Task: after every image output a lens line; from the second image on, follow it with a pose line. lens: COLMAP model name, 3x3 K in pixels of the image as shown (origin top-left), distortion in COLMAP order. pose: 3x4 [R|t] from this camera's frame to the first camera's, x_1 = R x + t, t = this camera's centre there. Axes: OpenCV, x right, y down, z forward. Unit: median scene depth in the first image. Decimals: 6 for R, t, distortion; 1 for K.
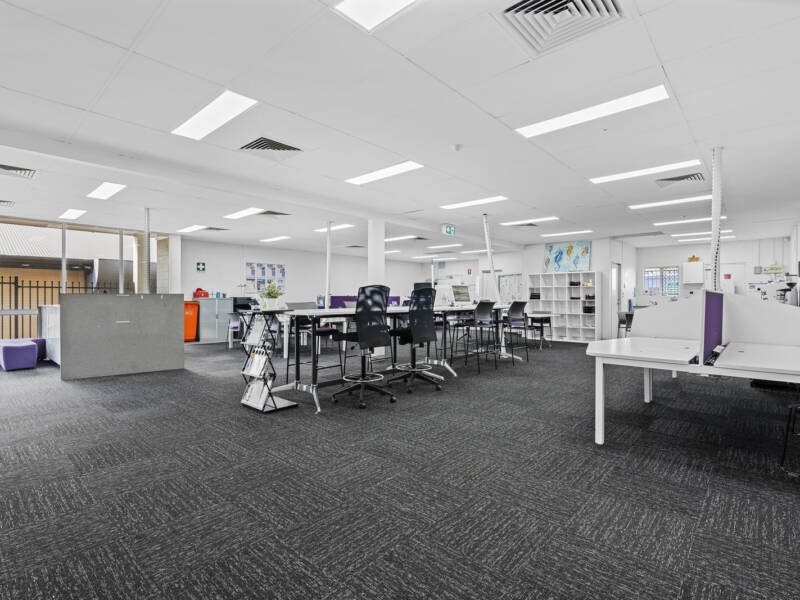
lens RADIAL K [[405.3, 0, 397.3], [0, 405.3, 296.0], [0, 0, 1]] dist [0.000370, -0.000407]
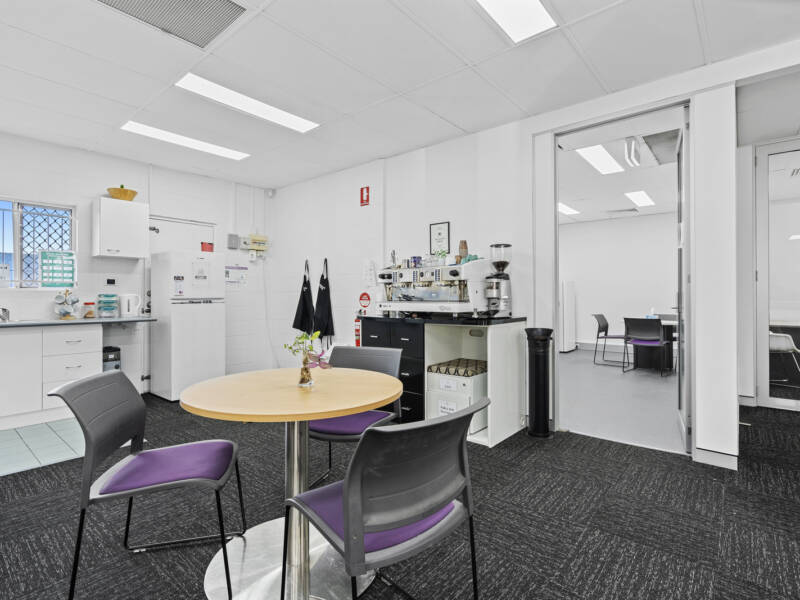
lens RADIAL K [[405.3, 0, 397.6], [0, 405.3, 296.0], [0, 0, 1]] dist [0.000370, -0.000407]
pose [[-0.032433, -0.008059, 0.999441, 1.026216], [-0.002200, 0.999966, 0.007992, 0.005285], [-0.999471, -0.001940, -0.032450, 2.283529]]
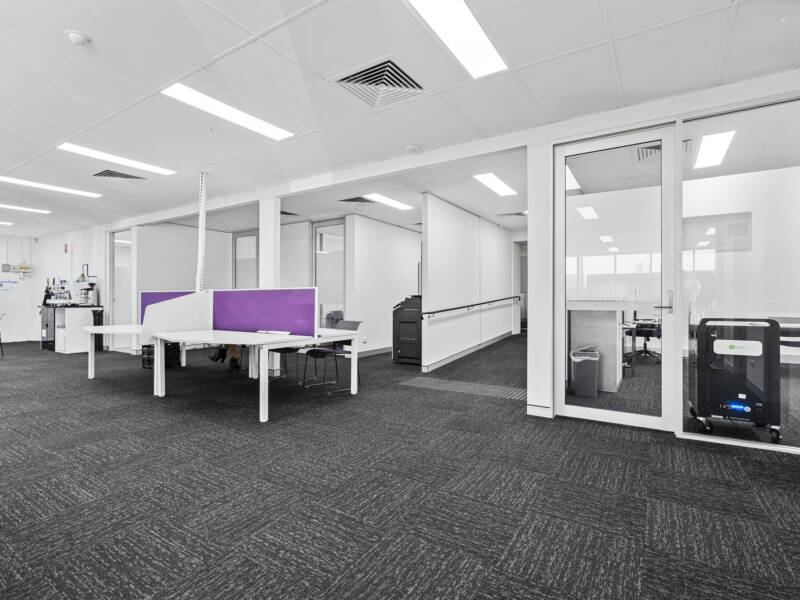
lens RADIAL K [[405.3, 0, 395.7], [0, 405.3, 291.9], [0, 0, 1]] dist [0.000370, -0.000407]
pose [[-0.165723, 0.021199, 0.985944, -0.580346], [-0.007919, 0.999708, -0.022826, 0.022839], [-0.986141, -0.011591, -0.165507, 0.708107]]
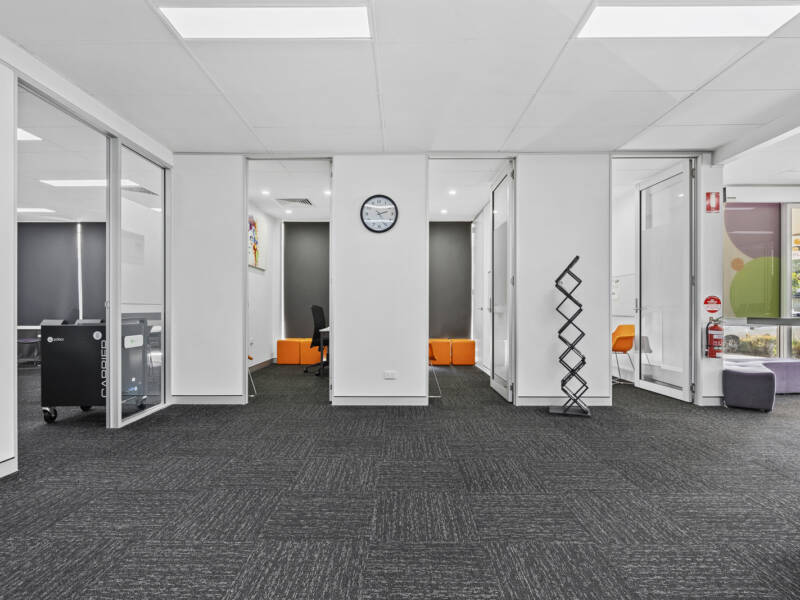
lens RADIAL K [[405.3, 0, 398.6], [0, 405.3, 304.7], [0, 0, 1]] dist [0.000370, -0.000407]
pose [[-0.744433, -0.011167, -0.667604, 0.322320], [0.000952, 0.999841, -0.017786, 0.037345], [0.667697, -0.013876, -0.744304, 1.114011]]
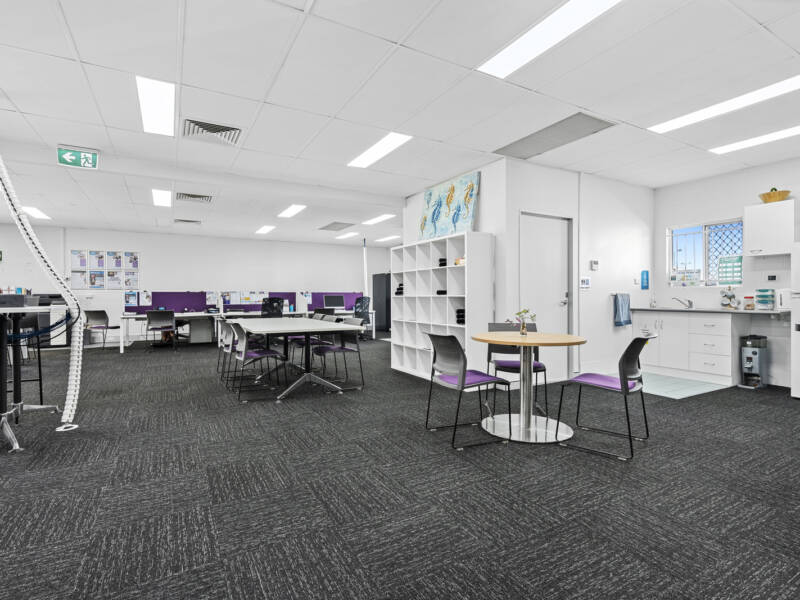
lens RADIAL K [[405.3, 0, 393.0], [0, 405.3, 300.6], [0, 0, 1]] dist [0.000370, -0.000407]
pose [[0.946369, -0.000042, -0.323089, 1.499216], [0.005632, 0.999850, 0.016366, 0.019329], [0.323040, -0.017308, 0.946227, 1.461659]]
